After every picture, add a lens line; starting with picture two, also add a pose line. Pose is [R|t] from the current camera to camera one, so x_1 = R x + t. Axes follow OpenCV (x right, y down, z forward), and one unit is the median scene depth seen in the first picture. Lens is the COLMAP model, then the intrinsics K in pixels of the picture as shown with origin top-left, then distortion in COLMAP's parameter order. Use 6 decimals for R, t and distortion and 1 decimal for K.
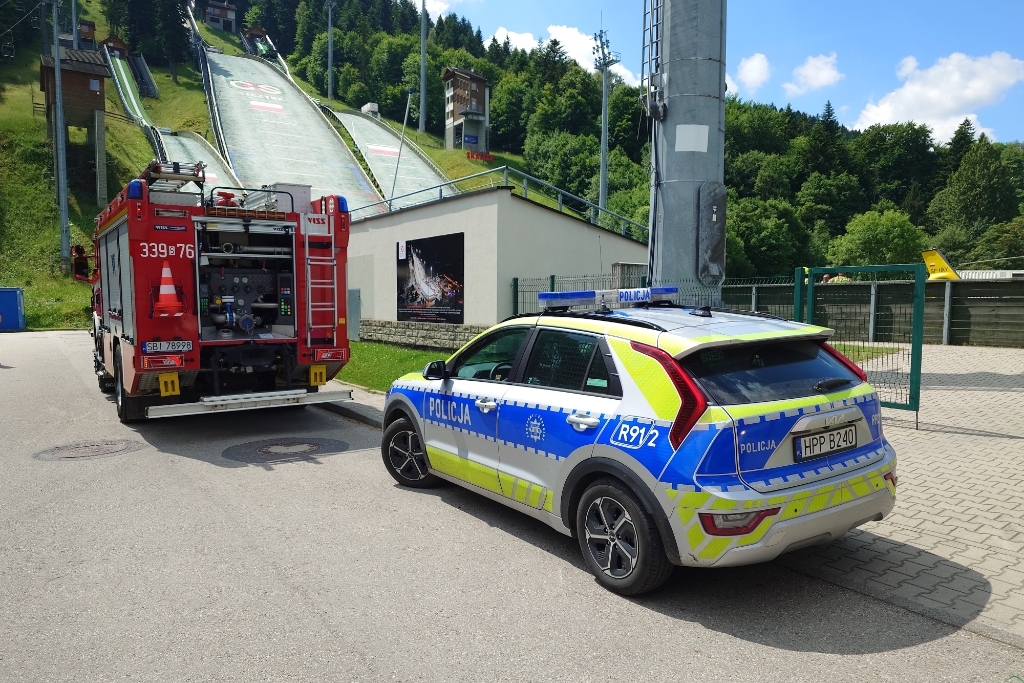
lens RADIAL K [[731.8, 0, 512.0], [0, 731.8, 341.5], [0, 0, 1]] dist [-0.004780, -0.007461]
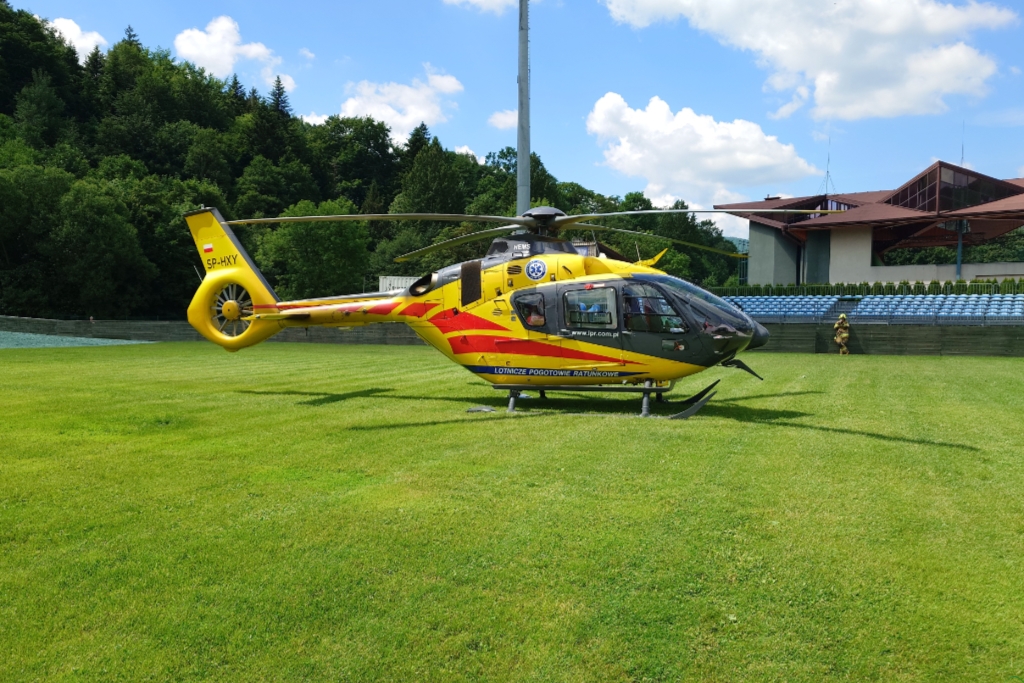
lens RADIAL K [[731.8, 0, 512.0], [0, 731.8, 341.5], [0, 0, 1]] dist [-0.004780, -0.007461]
pose [[0.799620, -0.028374, 0.599836, 0.129190], [0.033771, 0.999427, 0.002256, -0.013310], [-0.599556, 0.018453, 0.800120, 0.158585]]
